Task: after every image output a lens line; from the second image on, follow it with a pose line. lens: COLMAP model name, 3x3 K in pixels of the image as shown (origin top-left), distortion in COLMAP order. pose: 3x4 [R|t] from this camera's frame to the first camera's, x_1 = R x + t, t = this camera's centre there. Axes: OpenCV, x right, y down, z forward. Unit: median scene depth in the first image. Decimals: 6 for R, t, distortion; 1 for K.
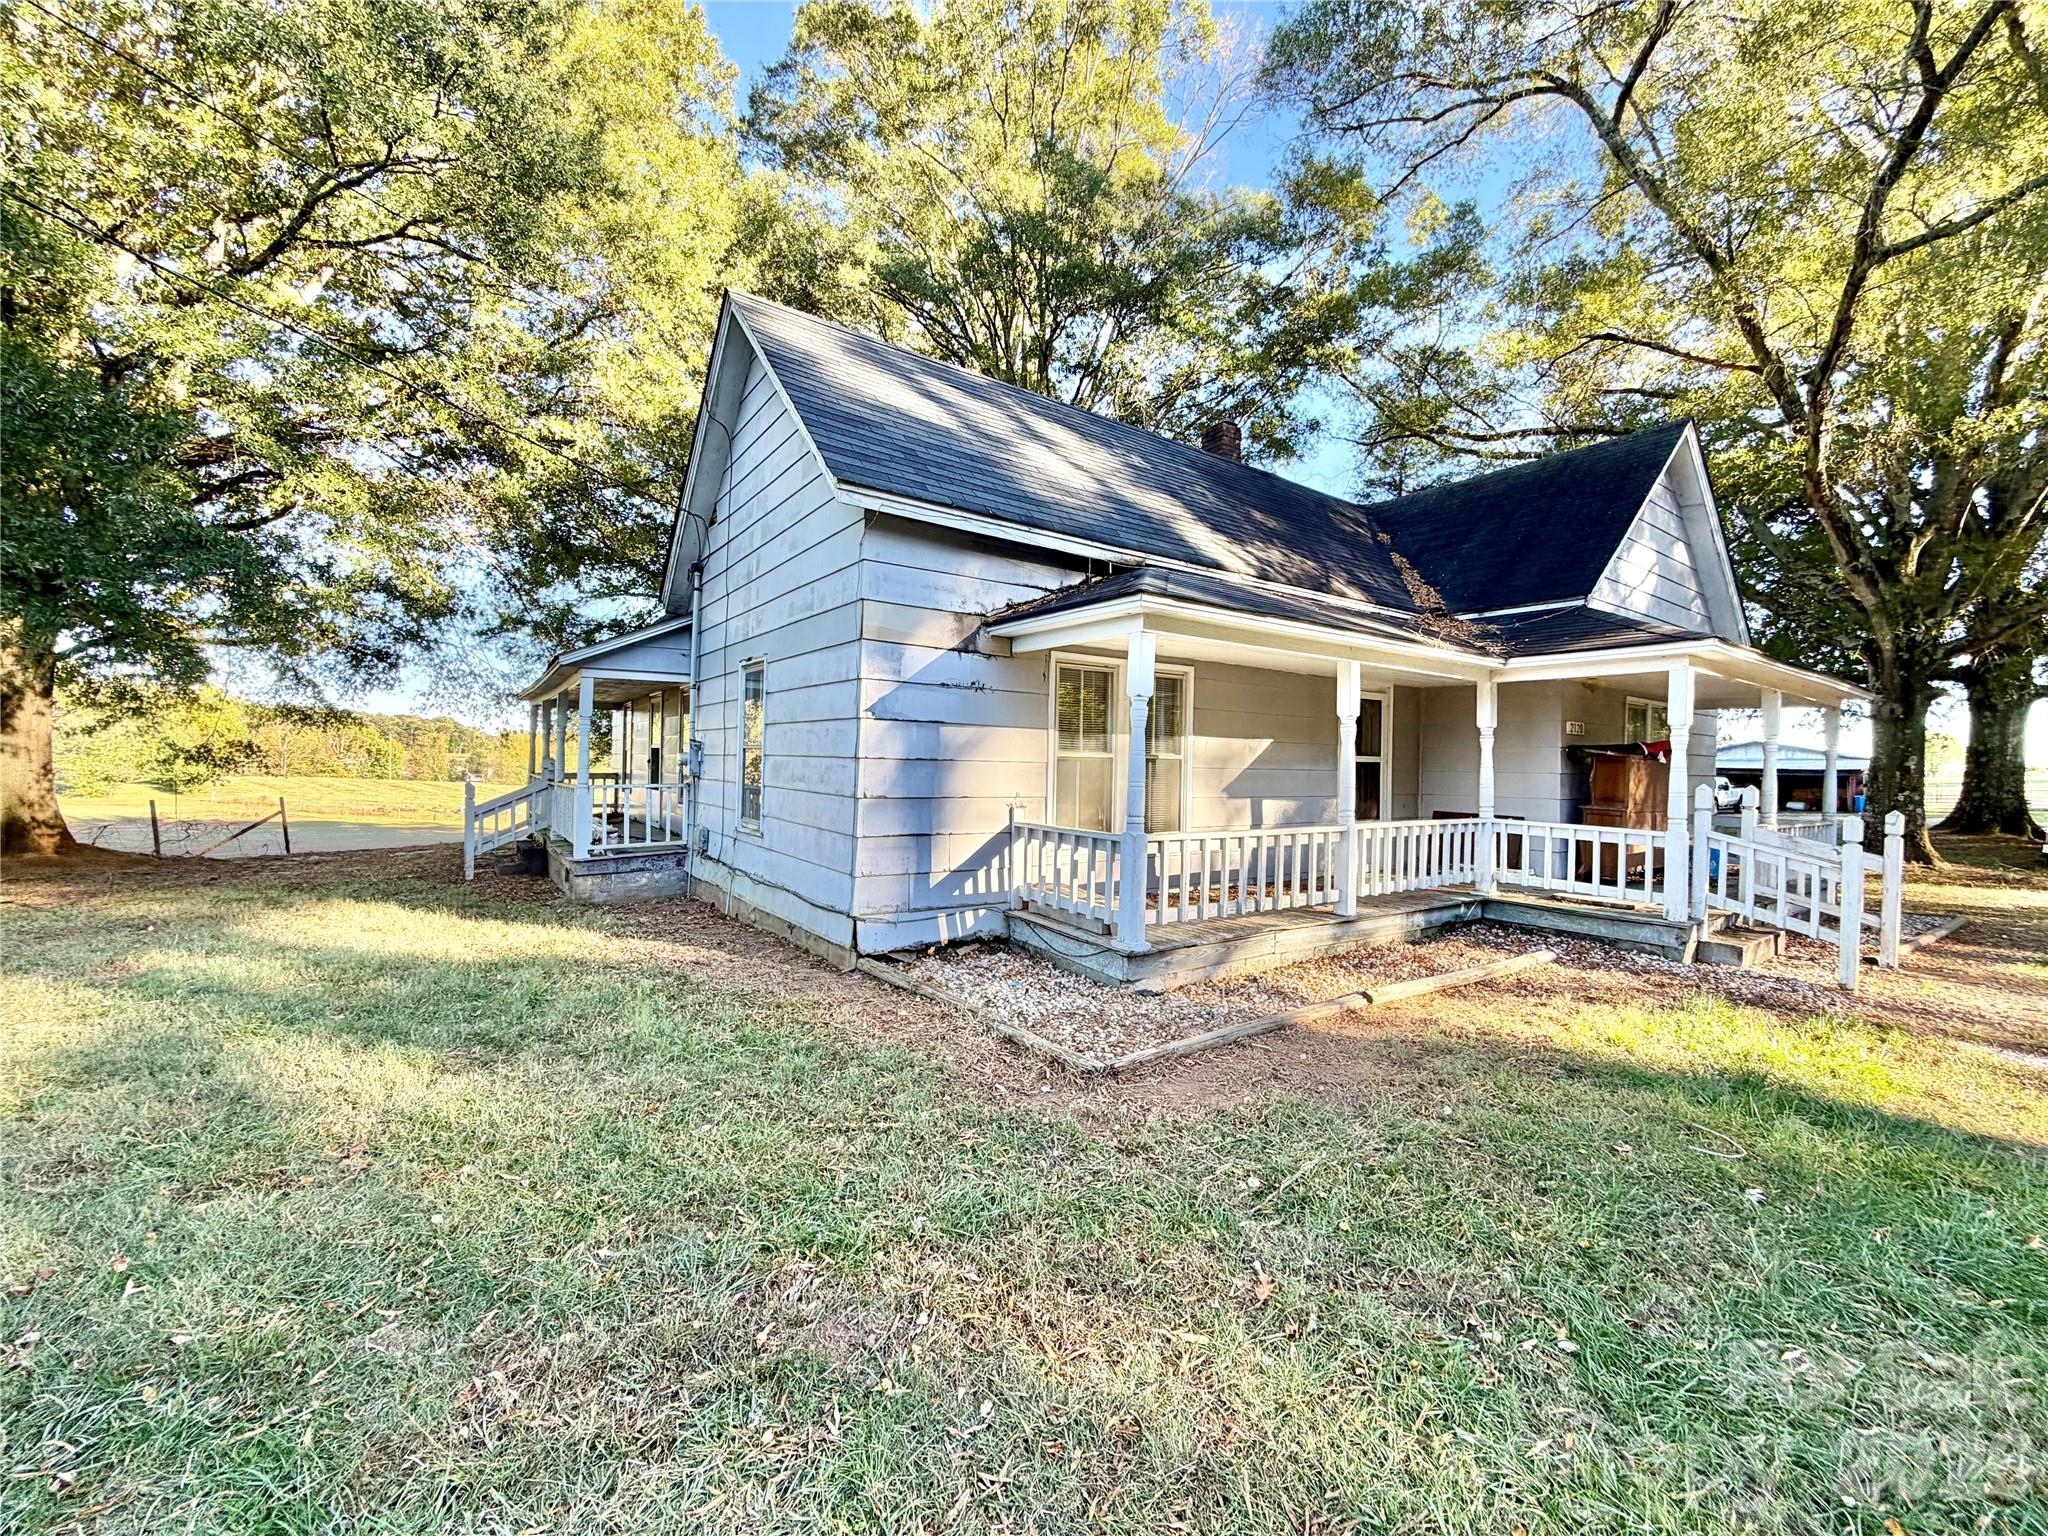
lens RADIAL K [[811.6, 0, 1022.2], [0, 811.6, 761.1], [0, 0, 1]] dist [-0.002789, 0.000274]
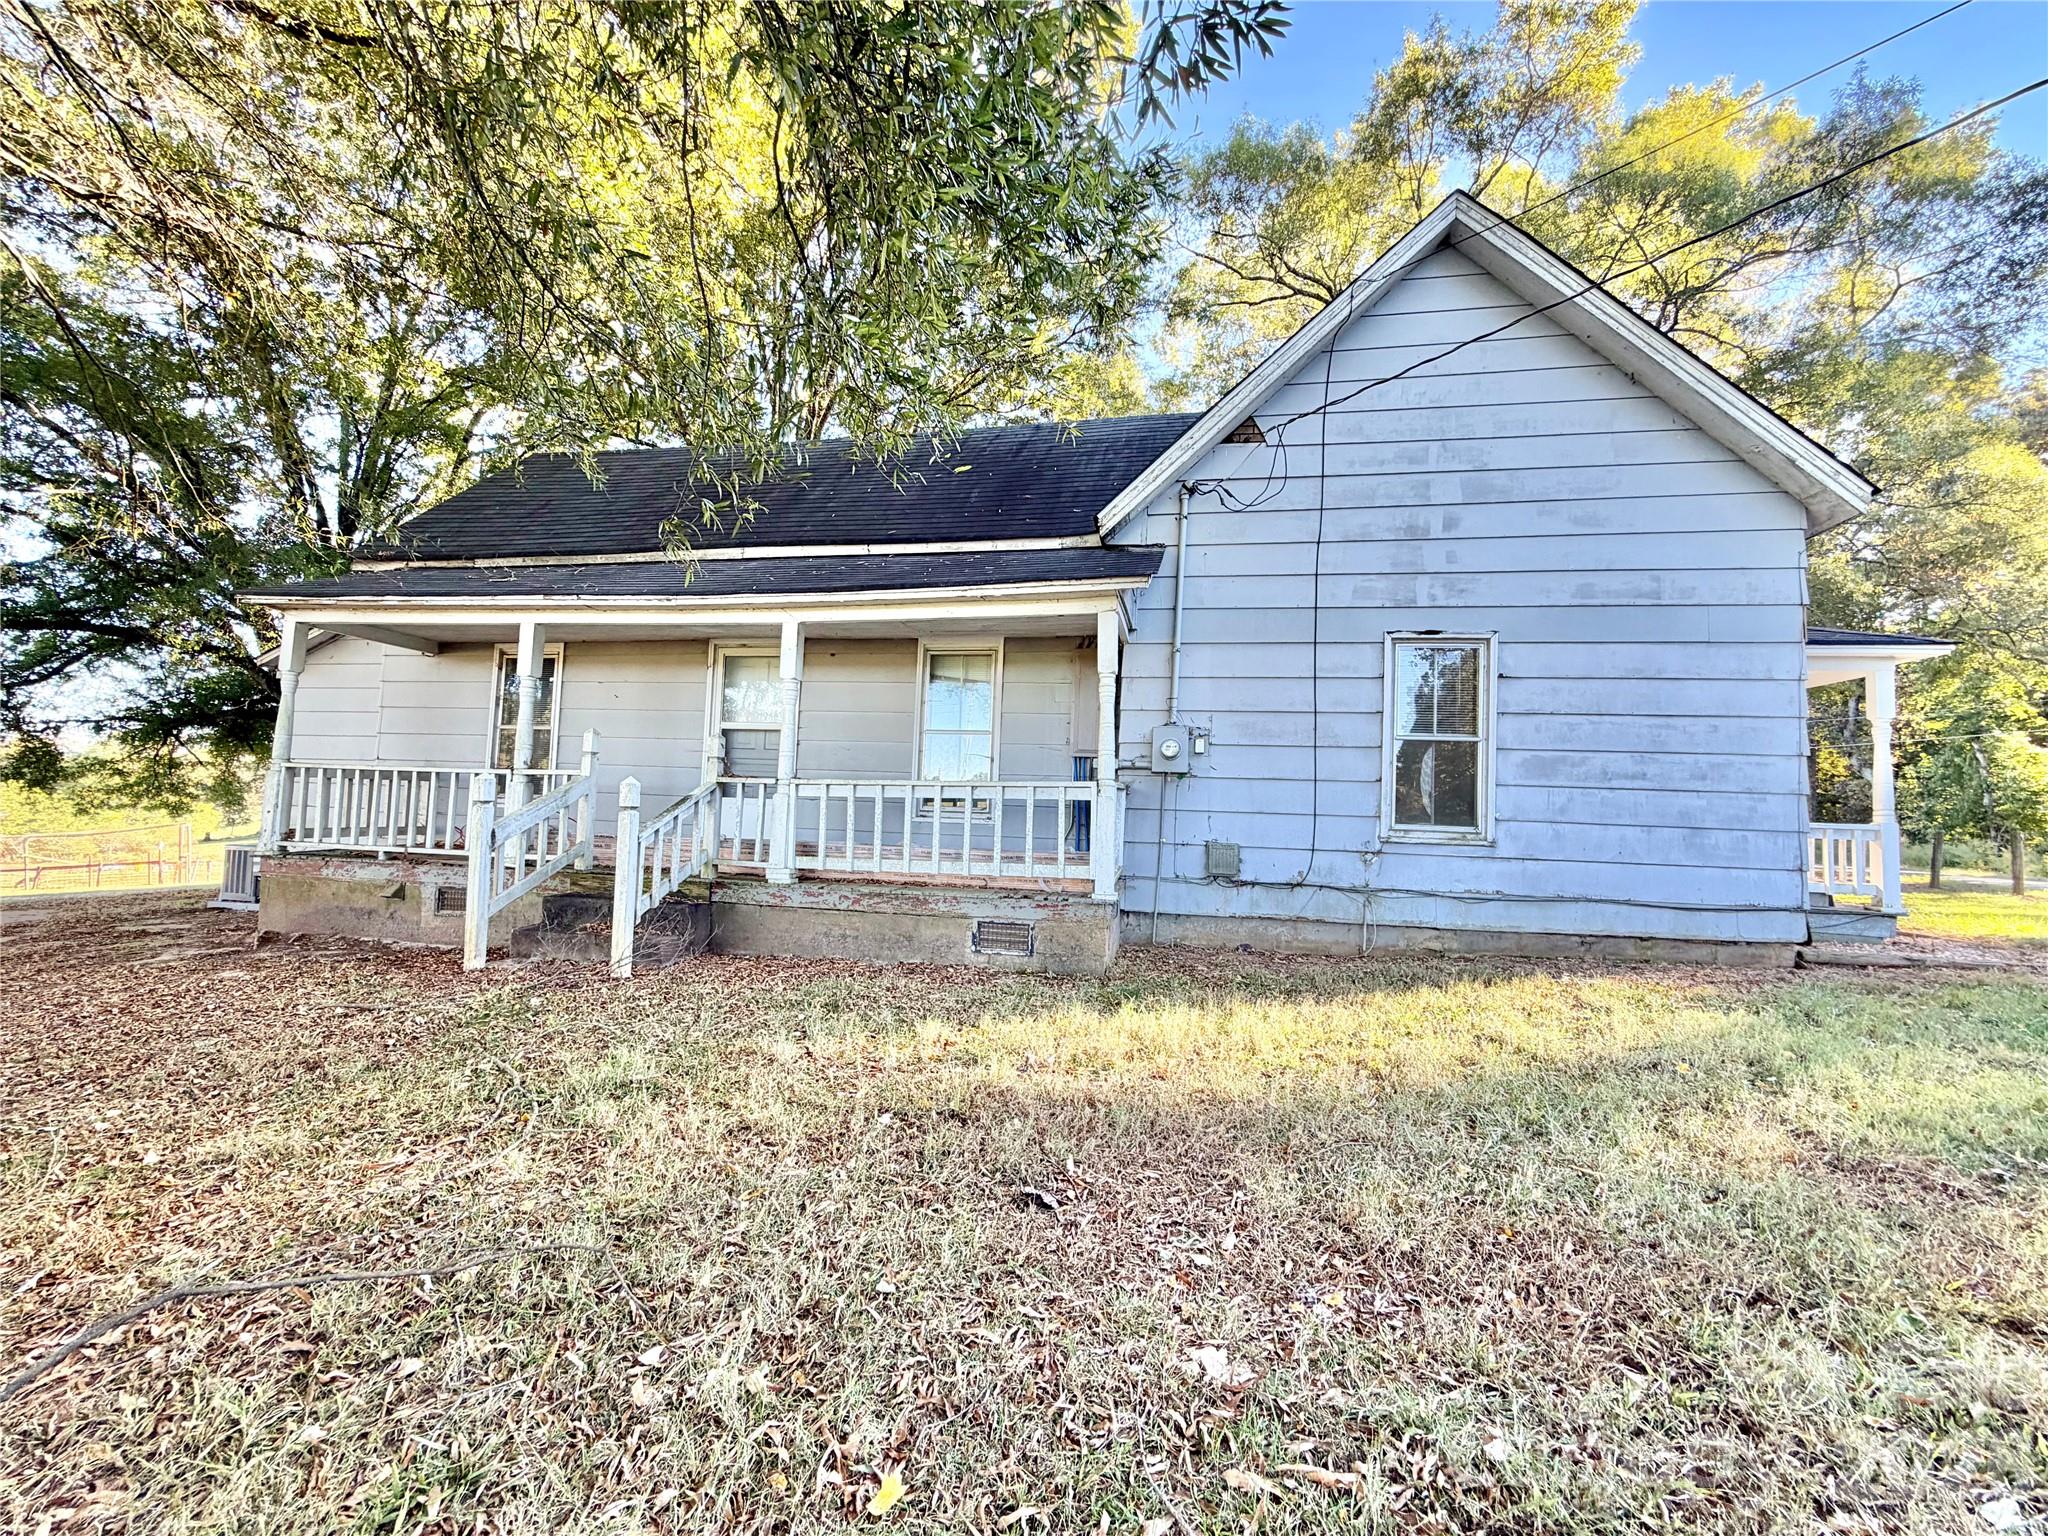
lens RADIAL K [[811.6, 0, 1024.0], [0, 811.6, 771.0], [0, 0, 1]] dist [-0.002789, 0.000274]
pose [[0.712872, 0.037451, 0.700294, -1.329280], [-0.019416, 0.999244, -0.033674, 0.056767], [-0.701026, 0.010409, 0.713060, 0.779694]]
